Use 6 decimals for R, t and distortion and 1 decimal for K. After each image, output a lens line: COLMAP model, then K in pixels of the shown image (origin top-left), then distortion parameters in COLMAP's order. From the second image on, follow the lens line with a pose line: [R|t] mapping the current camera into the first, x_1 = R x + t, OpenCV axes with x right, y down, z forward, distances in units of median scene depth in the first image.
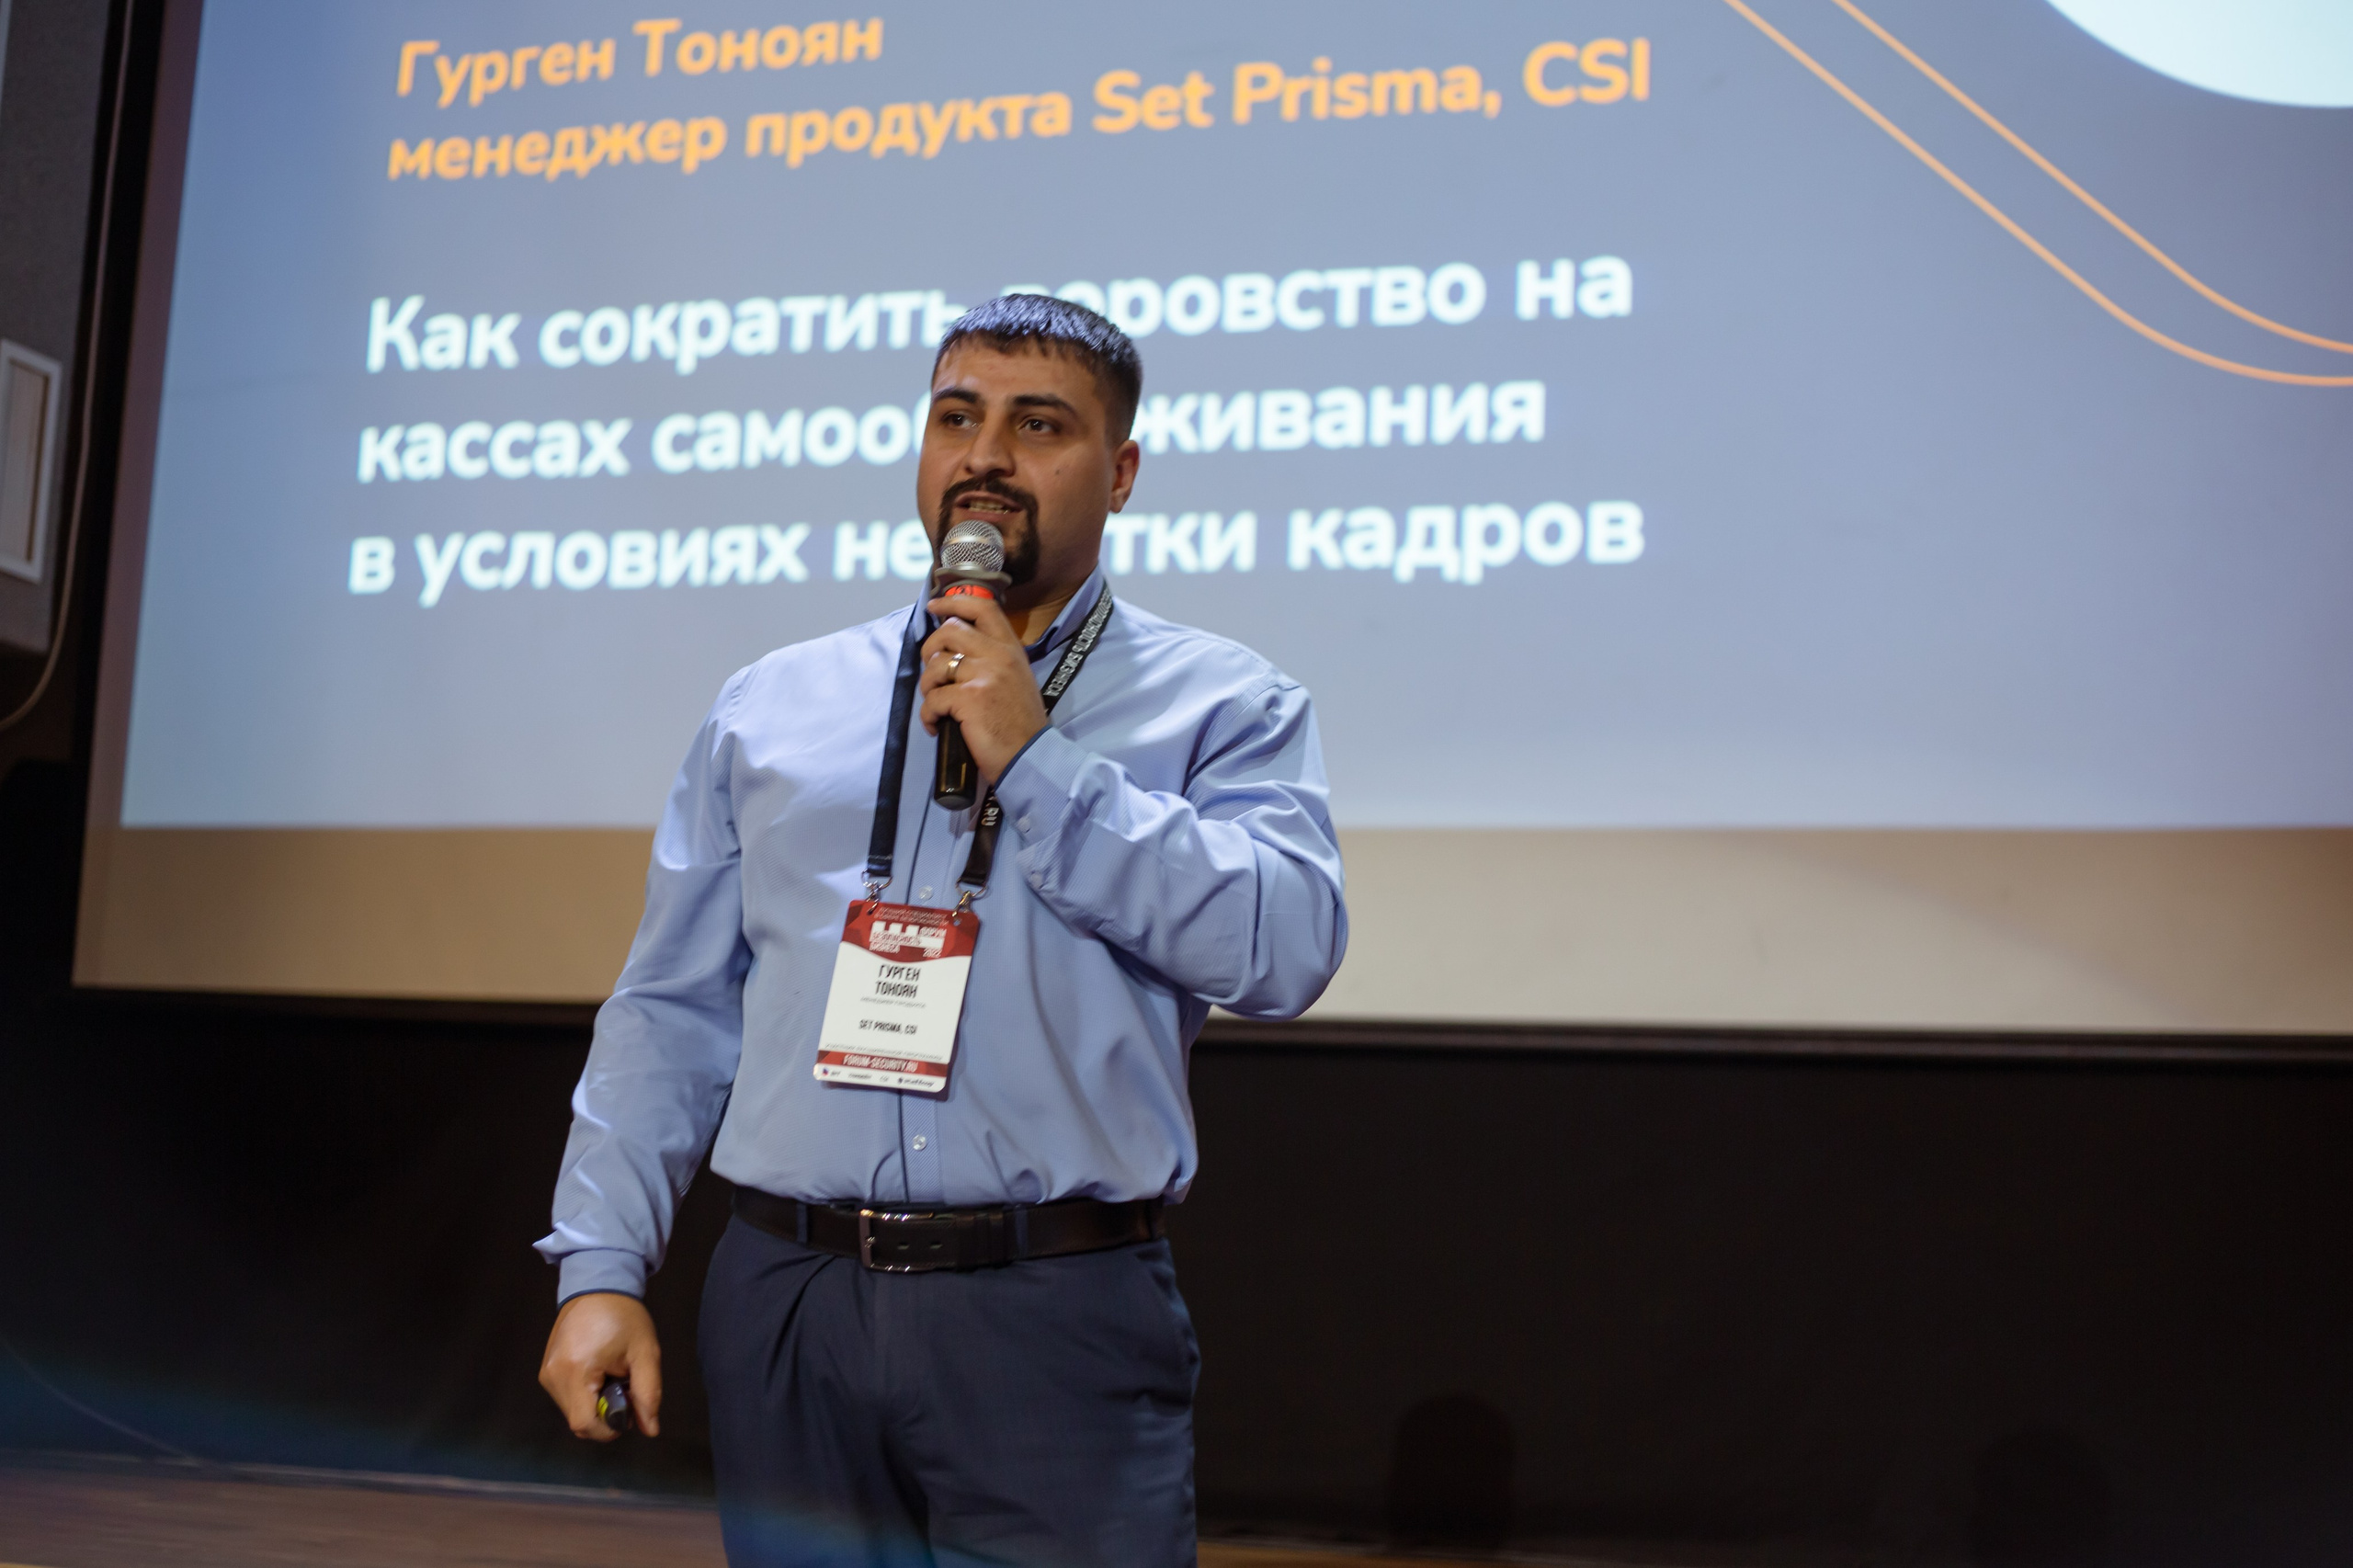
lens RADIAL K [[3435.8, 0, 1157.1], [0, 3435.8, 773.4], [0, 0, 1]] dist [-0.090571, -0.096299]
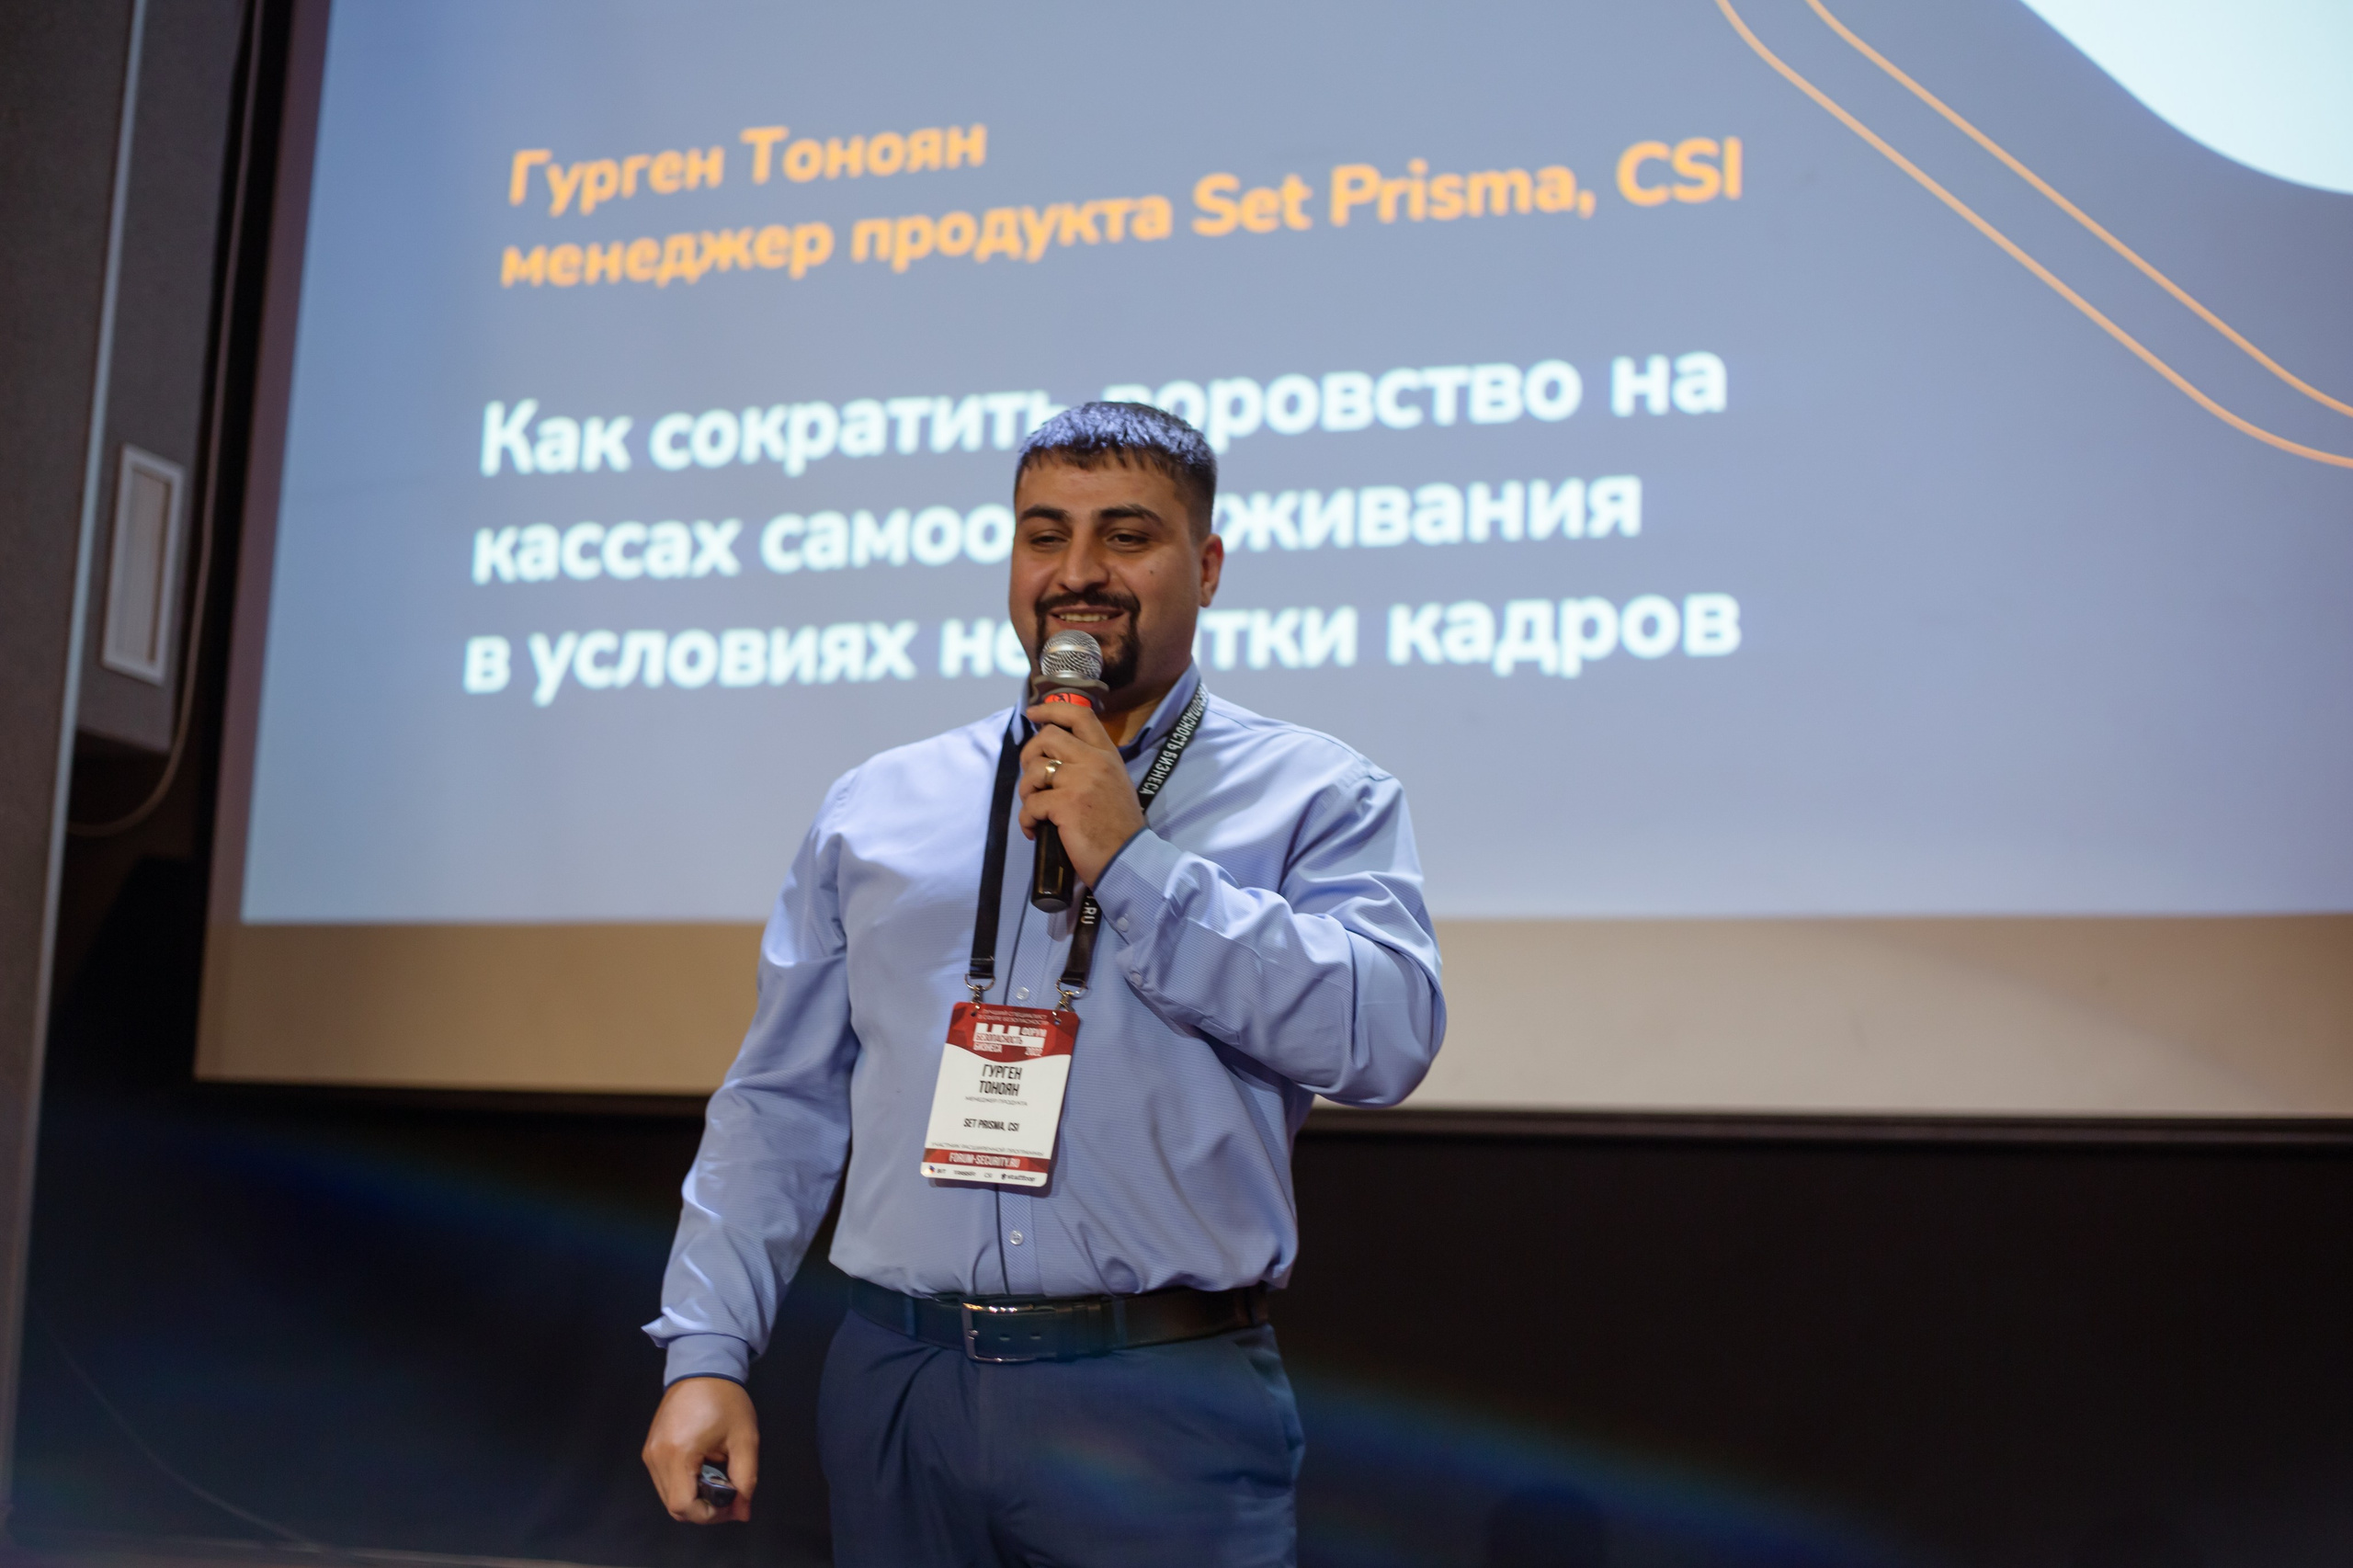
lens RADIAL K [[3418.1, 0, 1176.5], [0, 3418.1, 784.0], [0, 0, 1]] dist [-0.092543, -0.061603]
pose [[0.999652, -0.005943, -0.025713, 0.001359], [0.005342, 0.999712, -0.023388, -0.000702], [0.025844, 0.023242, 0.999396, -0.007376]]
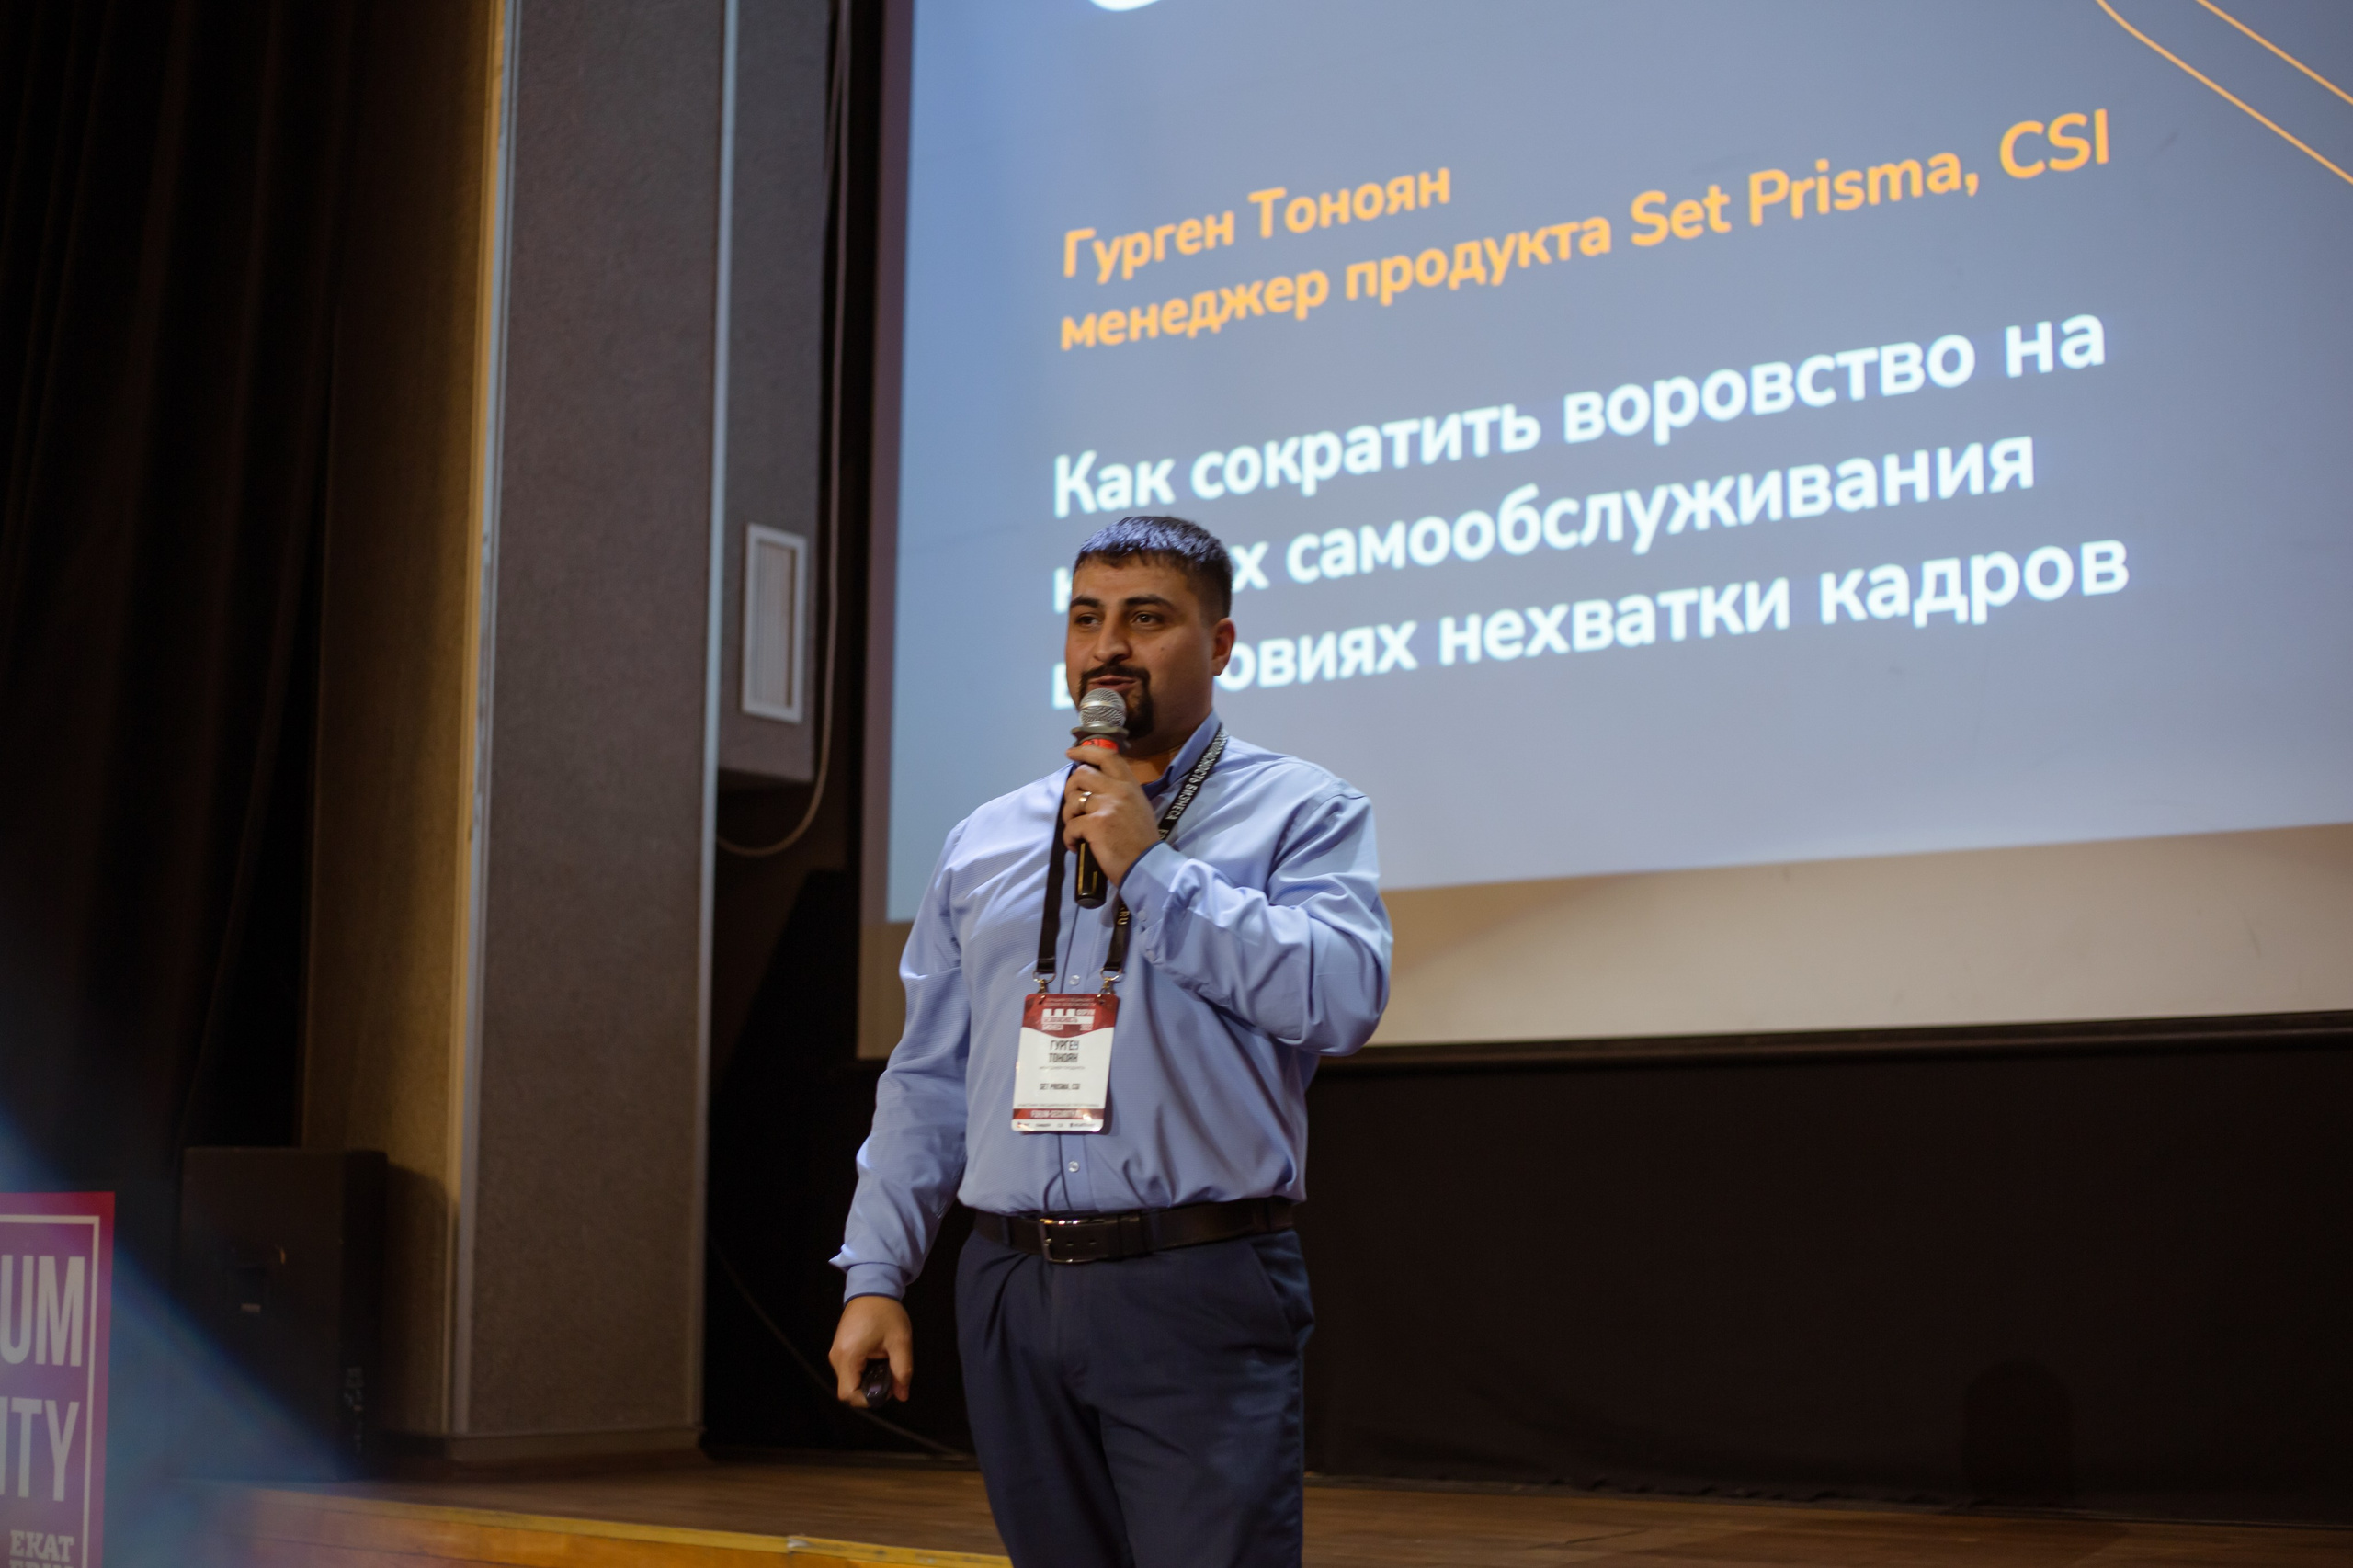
lens RADIAL K [[3385.8, 0, 1176.5], [0, 3385.8, 784.0], [0, 0, 1]] dist [-0.083717, -0.116842]
pose [[0.951347, -0.077057, -0.298329, 0.153190], [0.076334, 0.996983, -0.014091, -0.008578], [0.298515, -0.009368, 0.954359, -0.095625]]
